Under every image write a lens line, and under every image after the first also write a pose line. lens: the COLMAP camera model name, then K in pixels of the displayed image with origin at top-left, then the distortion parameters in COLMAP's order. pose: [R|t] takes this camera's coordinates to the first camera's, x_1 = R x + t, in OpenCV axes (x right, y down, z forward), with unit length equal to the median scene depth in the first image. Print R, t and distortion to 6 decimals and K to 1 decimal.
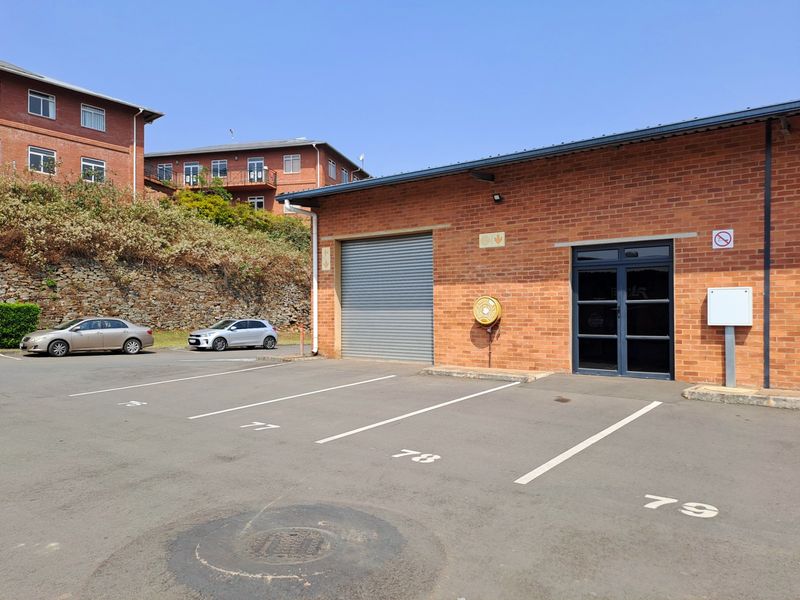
lens RADIAL K [[597.3, 0, 392.9], [0, 597.3, 316.4], [0, 0, 1]] dist [0.052475, -0.027523]
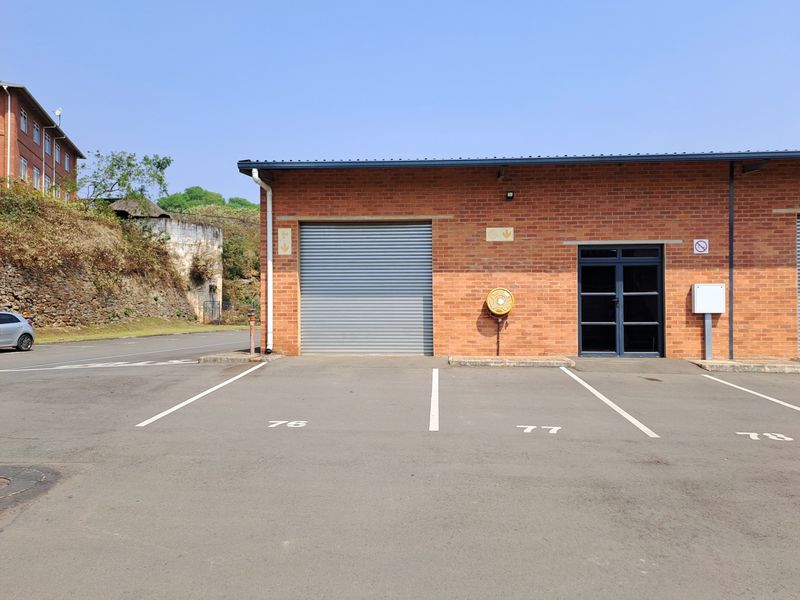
lens RADIAL K [[597.3, 0, 402.7], [0, 597.3, 306.0], [0, 0, 1]] dist [0.052475, -0.027523]
pose [[0.830956, -0.004855, 0.556317, -0.596491], [0.004215, 0.999988, 0.002431, -0.005196], [-0.556323, 0.000325, 0.830966, 0.234823]]
